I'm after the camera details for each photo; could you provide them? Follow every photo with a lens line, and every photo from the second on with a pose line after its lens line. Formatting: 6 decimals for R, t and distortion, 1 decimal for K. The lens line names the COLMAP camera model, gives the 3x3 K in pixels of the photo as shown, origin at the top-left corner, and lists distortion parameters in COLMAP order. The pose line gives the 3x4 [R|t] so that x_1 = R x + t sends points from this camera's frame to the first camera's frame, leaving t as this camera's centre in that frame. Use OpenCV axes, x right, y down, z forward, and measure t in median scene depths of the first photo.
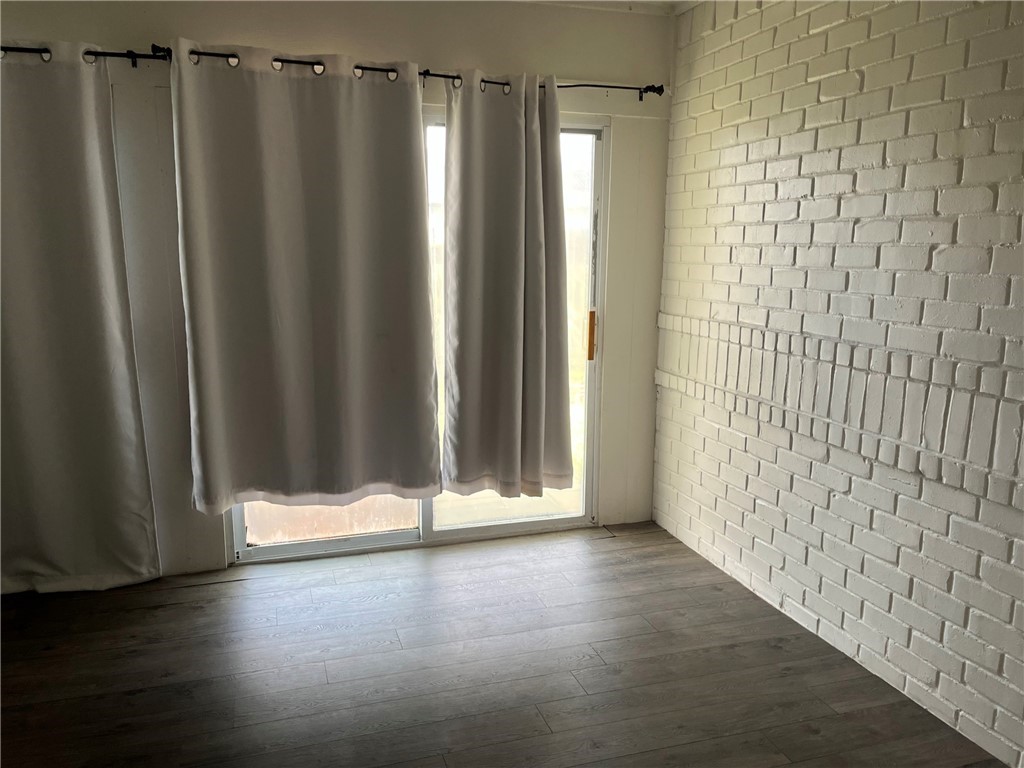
lens RADIAL K [[775.9, 0, 512.6], [0, 775.9, 395.0], [0, 0, 1]] dist [0.023626, -0.062168]
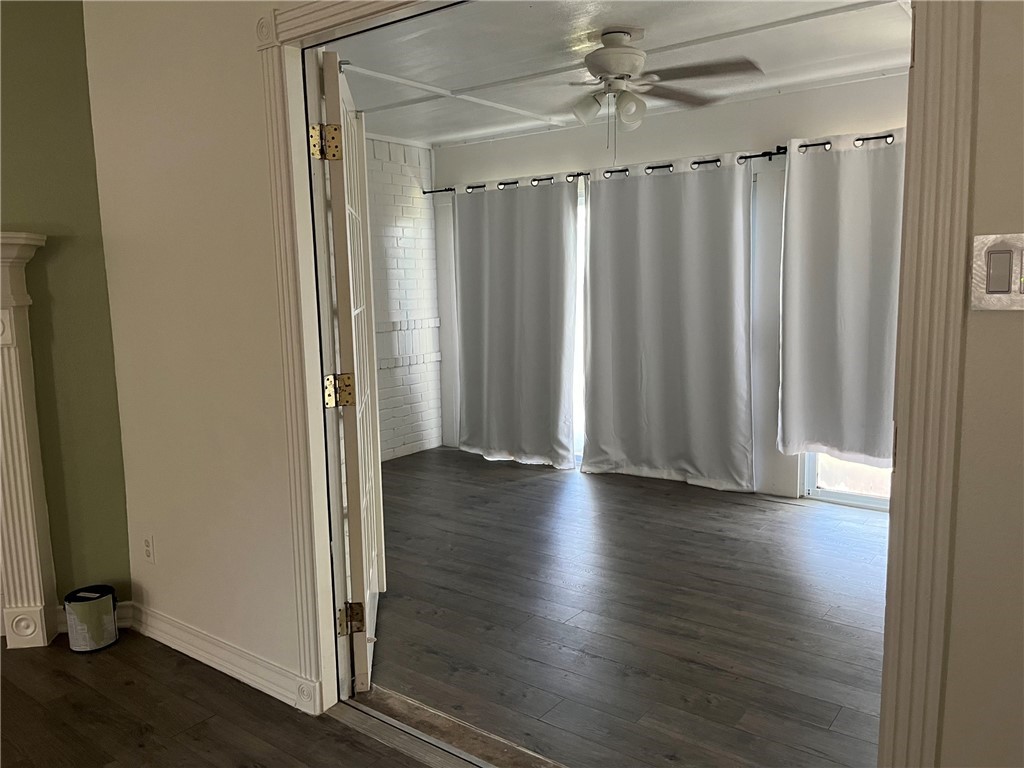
lens RADIAL K [[775.9, 0, 514.2], [0, 775.9, 383.1], [0, 0, 1]] dist [0.023626, -0.062168]
pose [[0.564500, 0.082219, -0.821328, 0.534042], [-0.130339, 0.991422, 0.009664, 0.076525], [0.815078, 0.101596, 0.570374, -0.272946]]
